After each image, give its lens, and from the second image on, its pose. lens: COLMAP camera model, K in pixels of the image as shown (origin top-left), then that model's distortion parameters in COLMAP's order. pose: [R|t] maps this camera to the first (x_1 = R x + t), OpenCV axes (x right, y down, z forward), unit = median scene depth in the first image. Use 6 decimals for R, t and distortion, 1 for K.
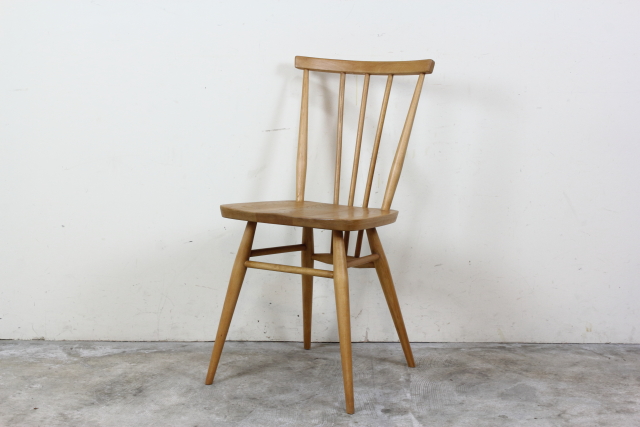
lens RADIAL K [[1160.0, 0, 320.0], [0, 1160.0, 213.5], [0, 0, 1]] dist [-0.009768, 0.031419]
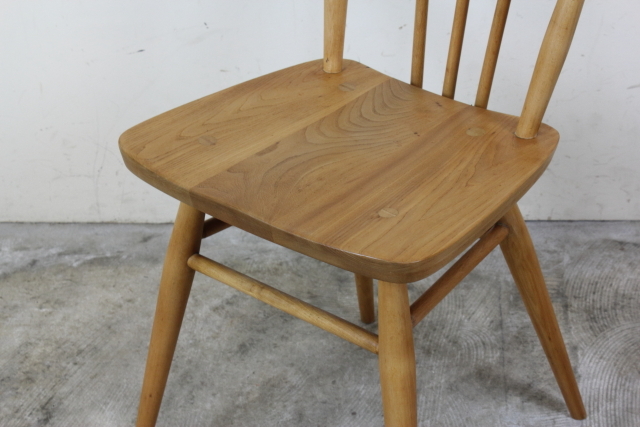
lens RADIAL K [[1462.7, 0, 320.5], [0, 1462.7, 139.8], [0, 0, 1]] dist [0.069523, 0.202713]
pose [[0.996718, -0.027064, -0.076298, 0.017589], [0.051603, 0.938575, 0.341195, -0.172624], [0.062377, -0.344013, 0.936891, 0.430100]]
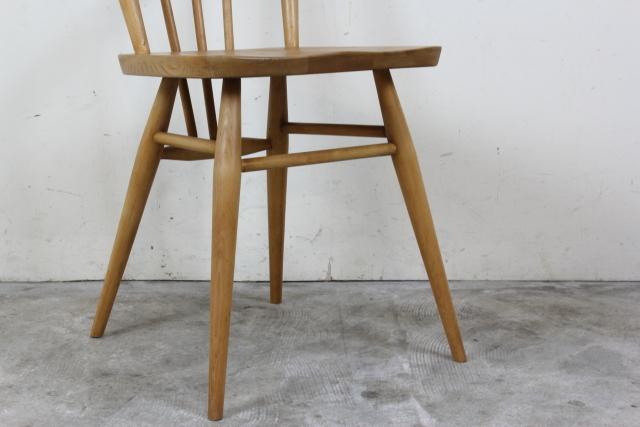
lens RADIAL K [[1407.4, 0, 320.0], [0, 1407.4, 213.5], [0, 0, 1]] dist [0.047663, 0.126170]
pose [[0.998917, -0.003667, 0.046377, 0.000811], [0.001429, 0.998836, 0.048208, 0.044411], [-0.046500, -0.048089, 0.997760, 0.291751]]
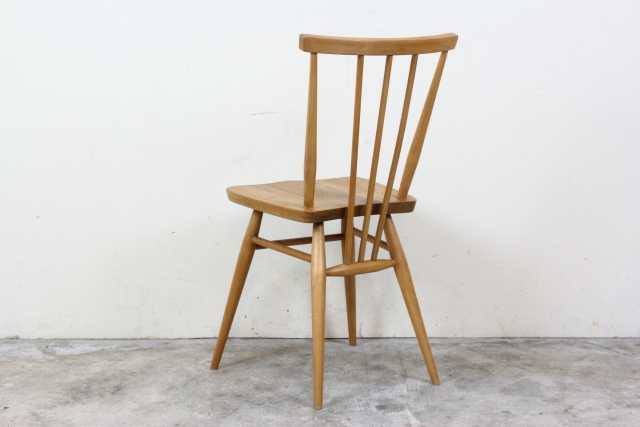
lens RADIAL K [[1180.7, 0, 320.0], [0, 1180.7, 213.5], [0, 0, 1]] dist [-0.004773, 0.032018]
pose [[0.999965, -0.007228, 0.004303, 0.004430], [0.007270, 0.999926, -0.009800, 0.021108], [-0.004232, 0.009831, 0.999943, 0.042538]]
